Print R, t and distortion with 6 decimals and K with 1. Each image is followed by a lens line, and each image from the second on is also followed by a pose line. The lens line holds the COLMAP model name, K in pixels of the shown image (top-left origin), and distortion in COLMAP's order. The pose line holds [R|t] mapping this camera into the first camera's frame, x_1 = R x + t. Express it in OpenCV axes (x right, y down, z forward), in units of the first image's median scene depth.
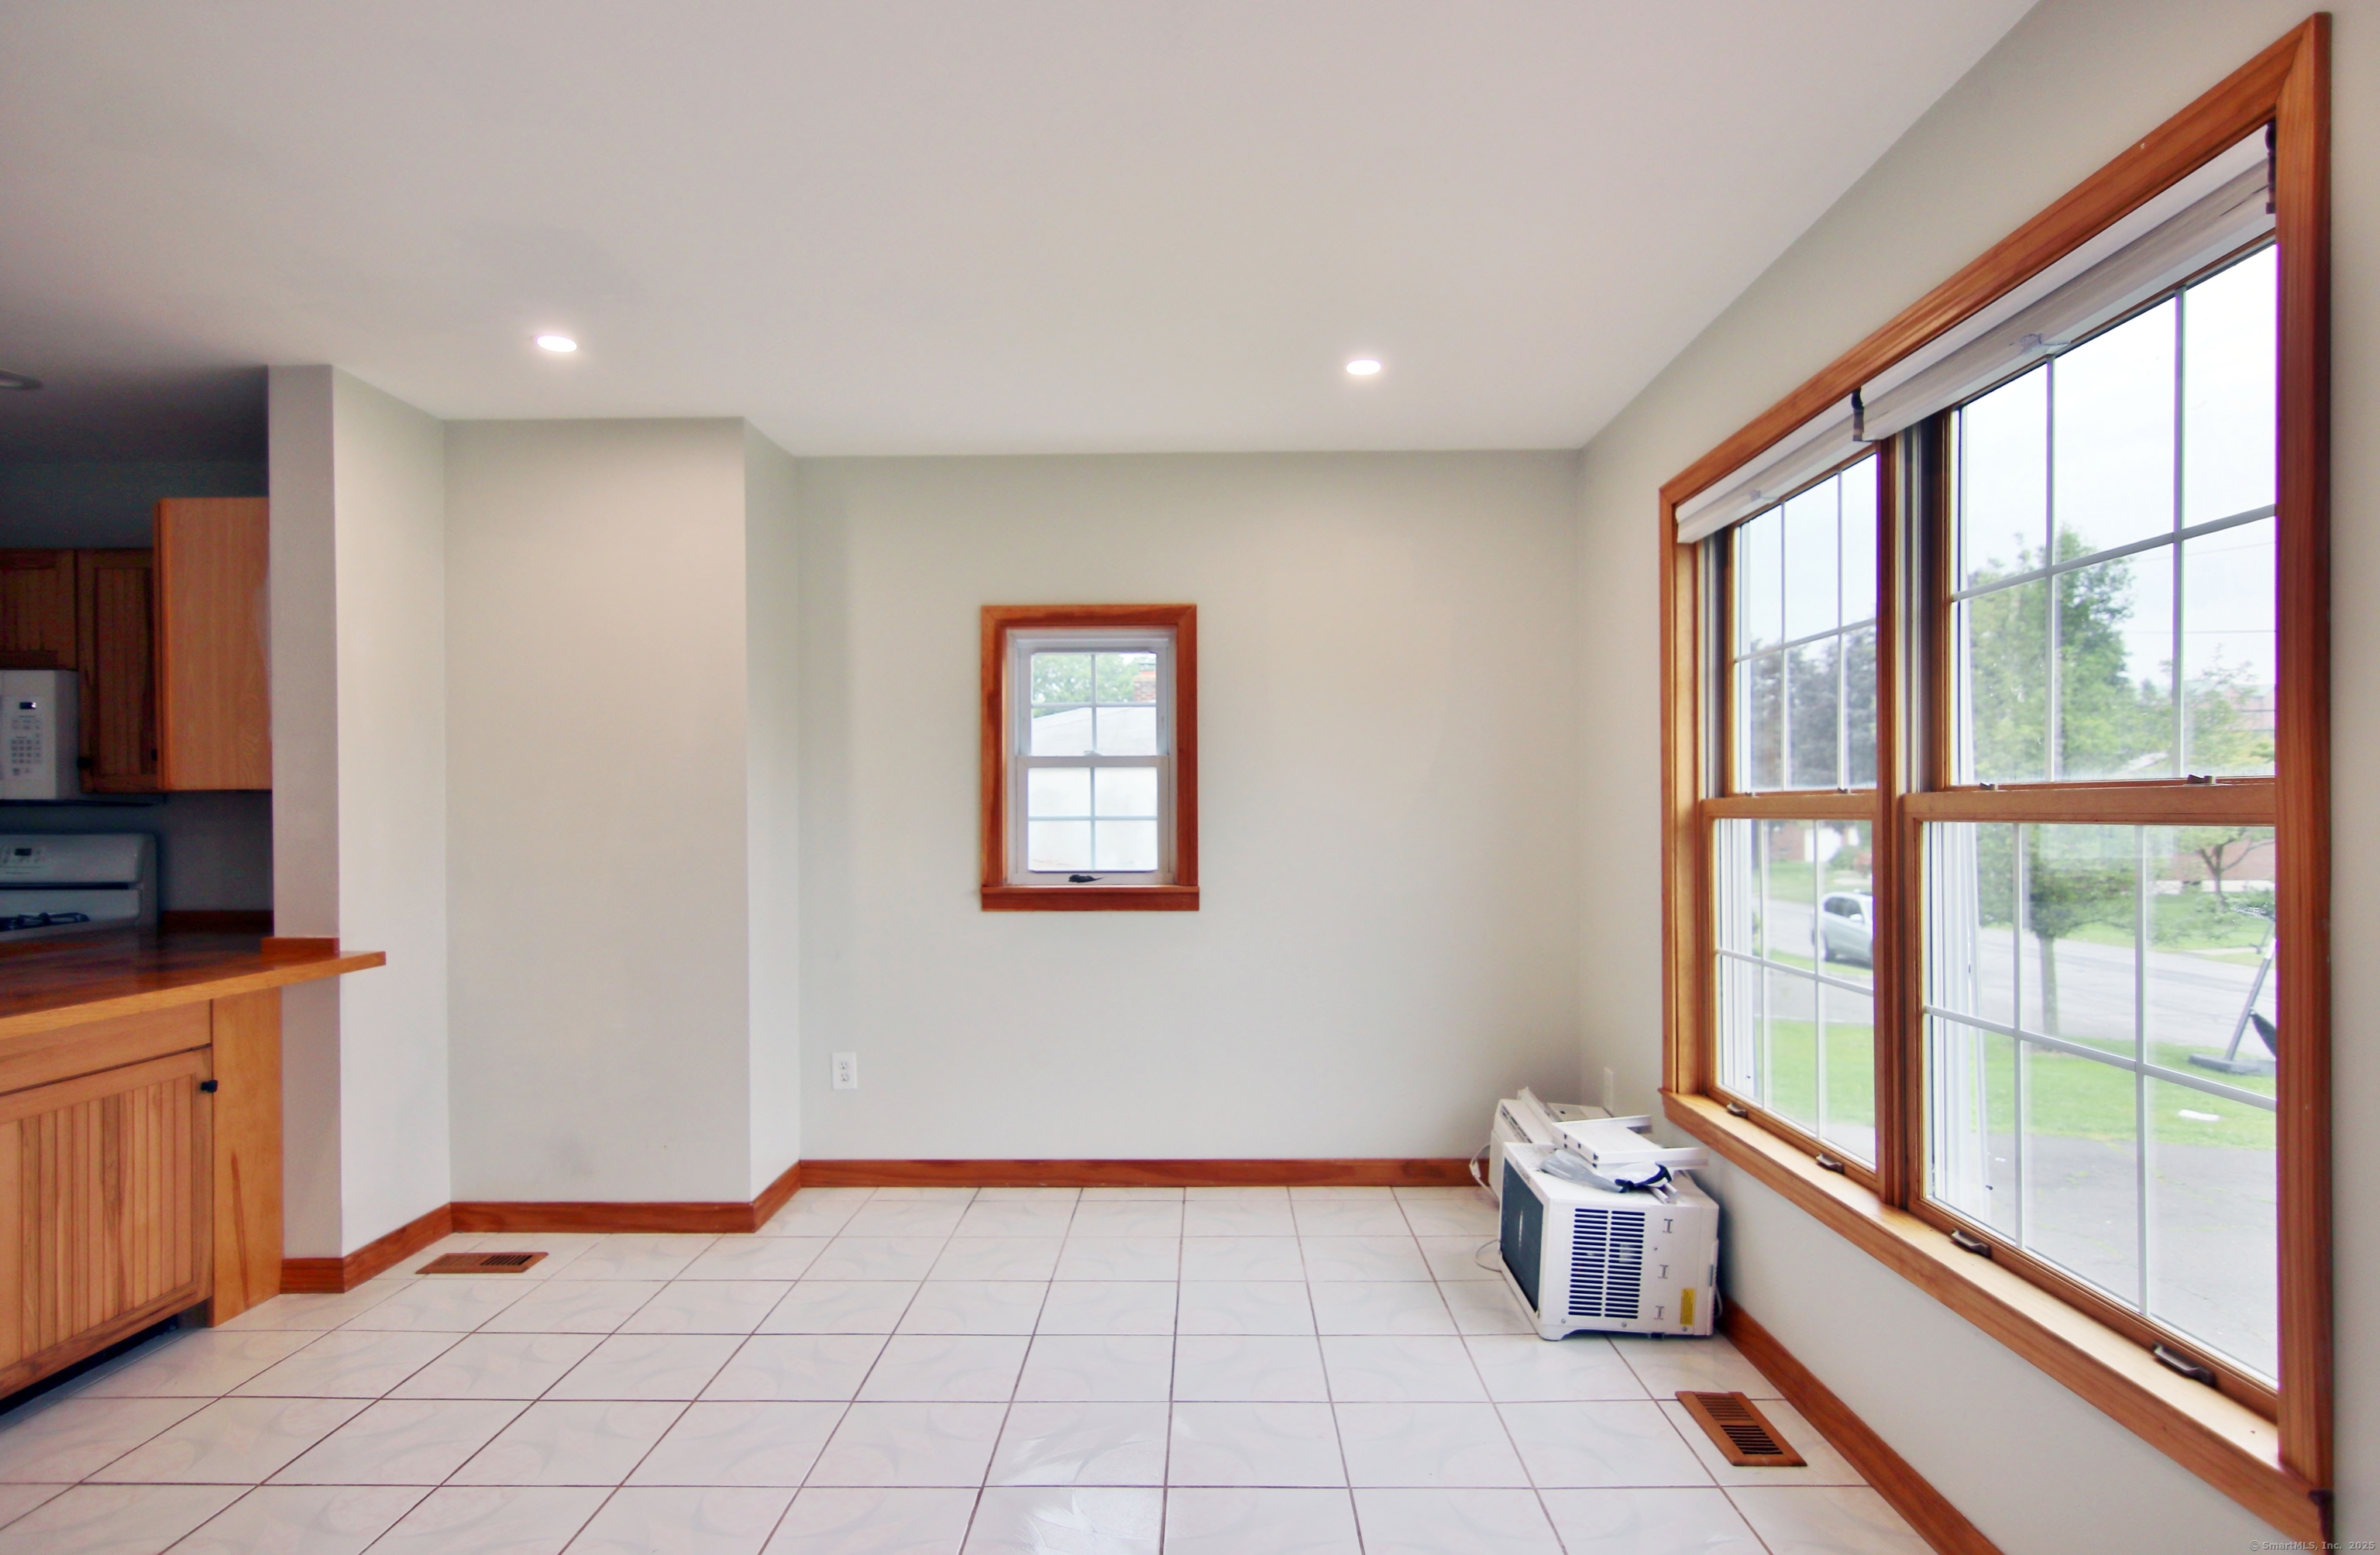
lens RADIAL K [[1255.5, 0, 1190.2], [0, 1255.5, 811.3], [0, 0, 1]] dist [0.001674, -0.000047]
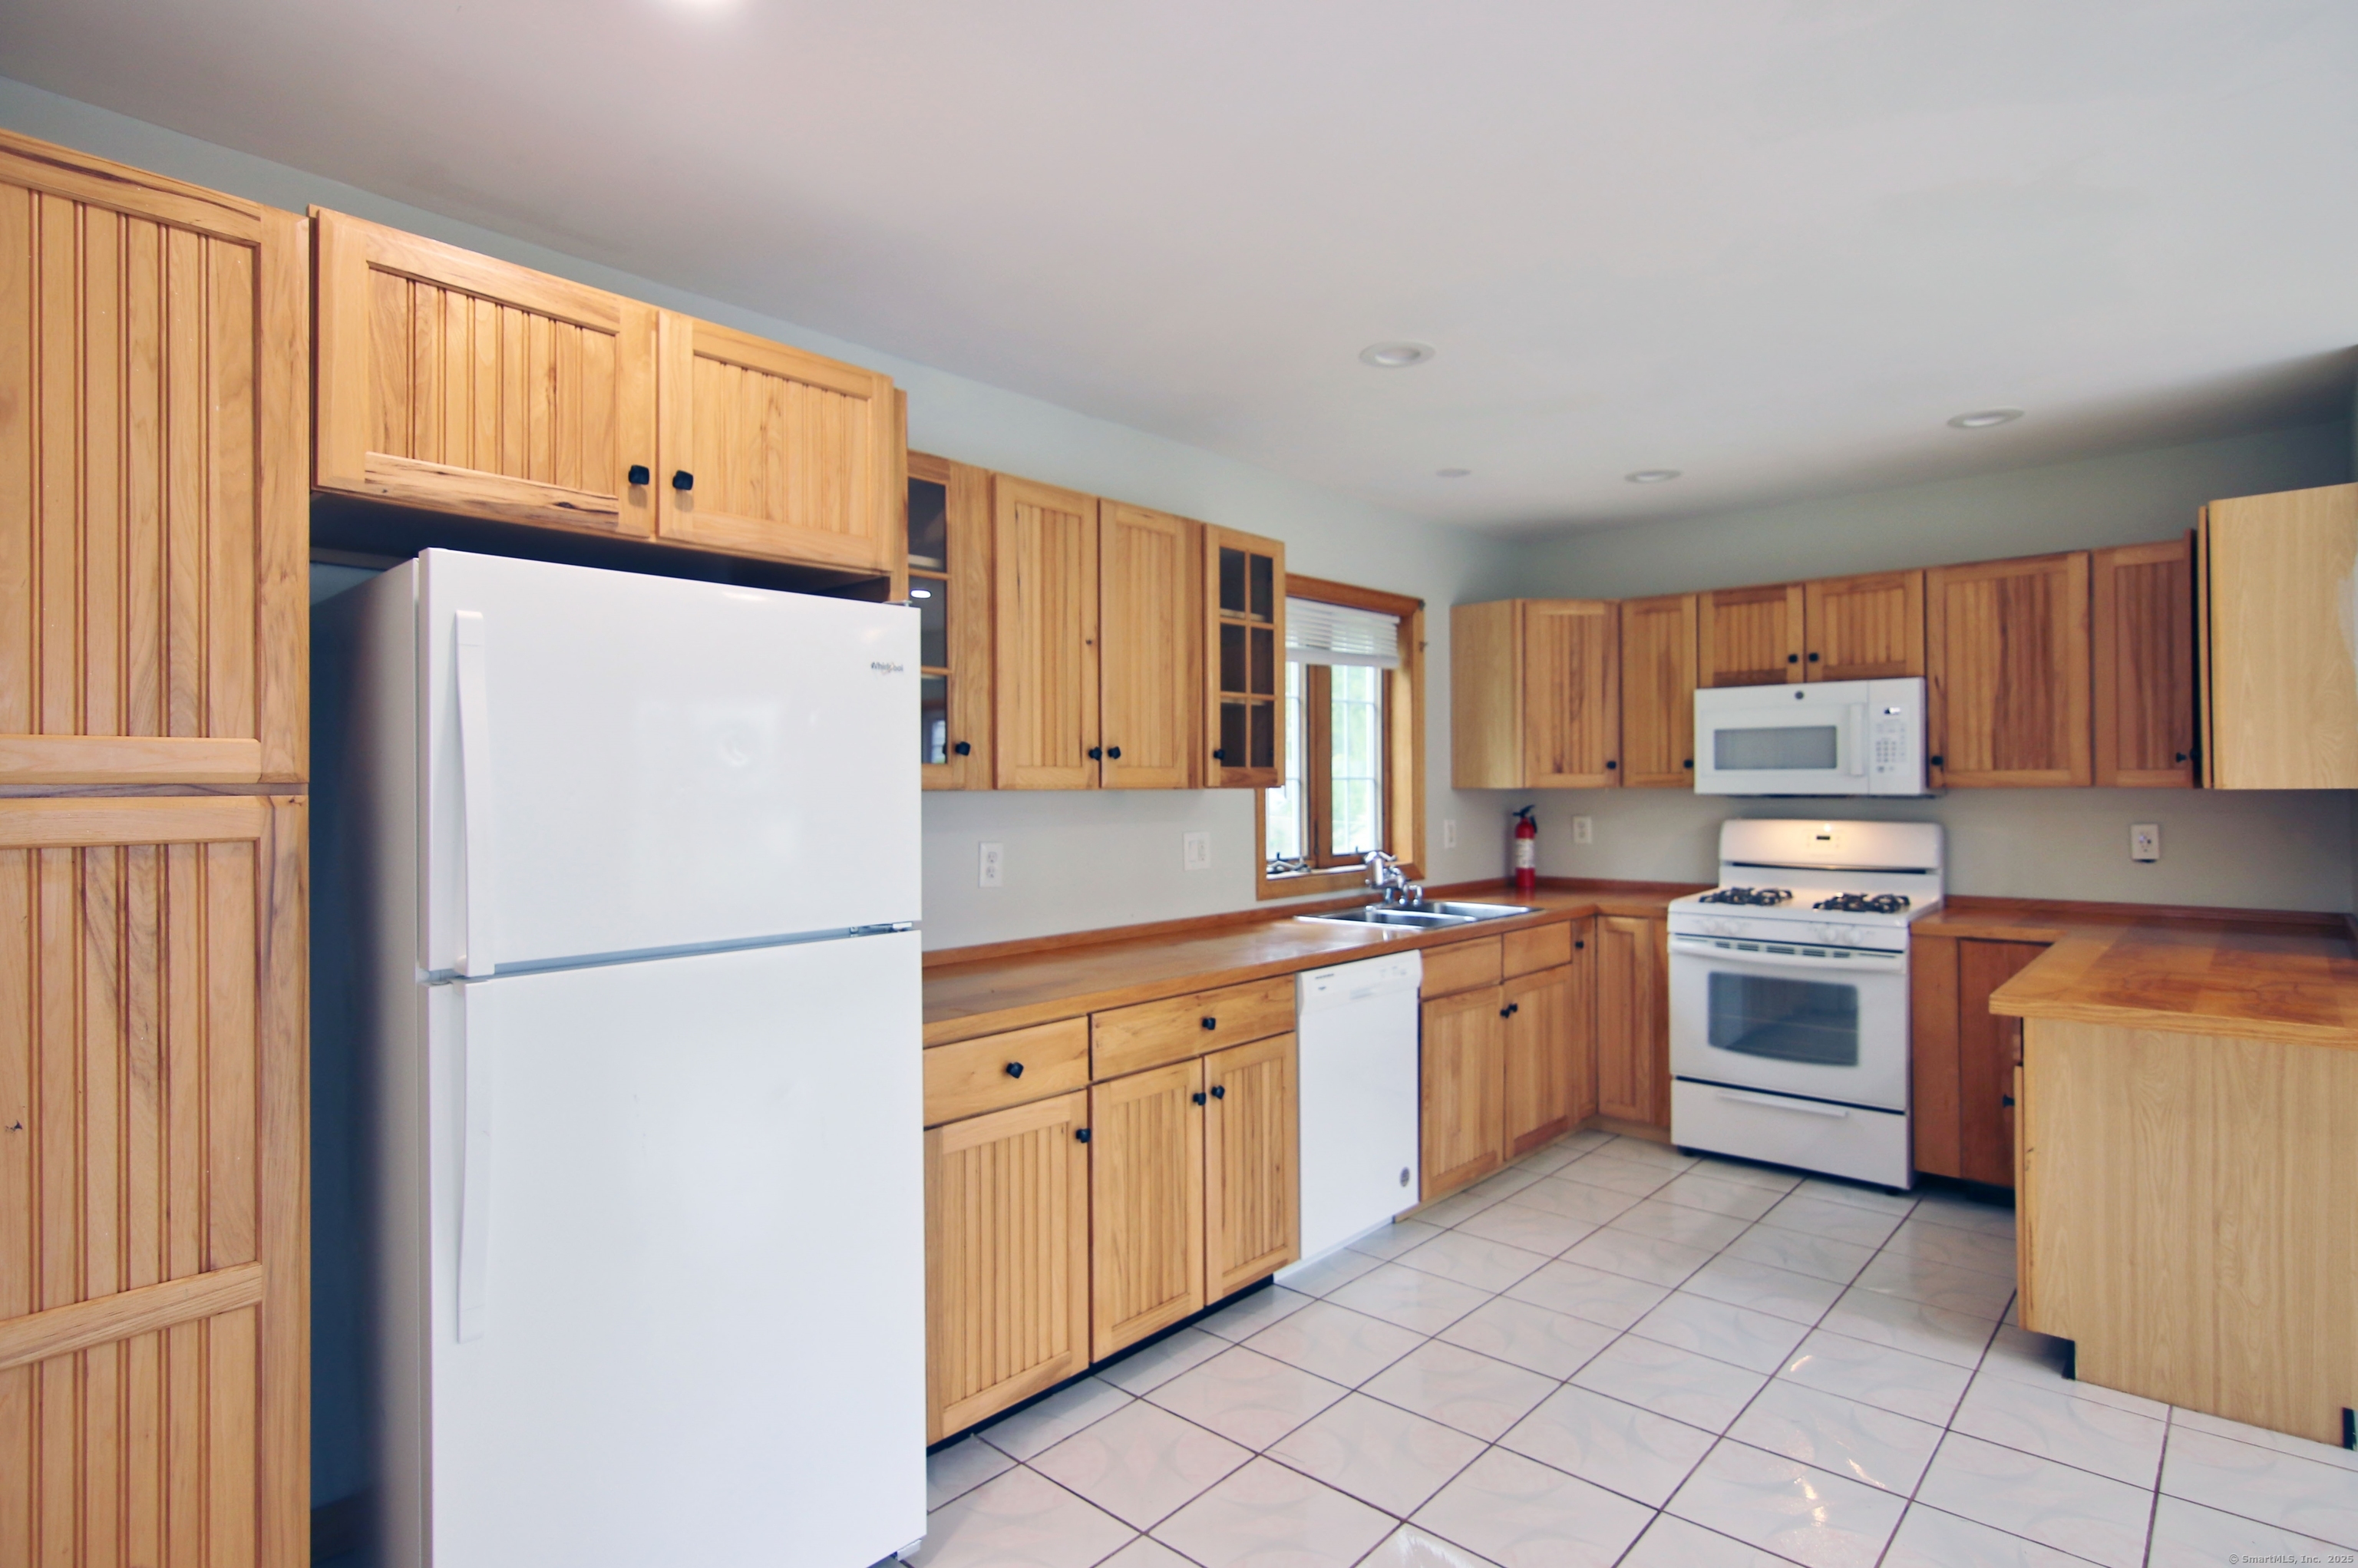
lens RADIAL K [[1213.2, 0, 1182.1], [0, 1213.2, 779.1], [0, 0, 1]] dist [0.001734, 0.001001]
pose [[0.753065, -0.003591, -0.657937, -0.684110], [0.002173, 0.999993, -0.002970, -0.021174], [0.657943, 0.000807, 0.753067, -0.241989]]
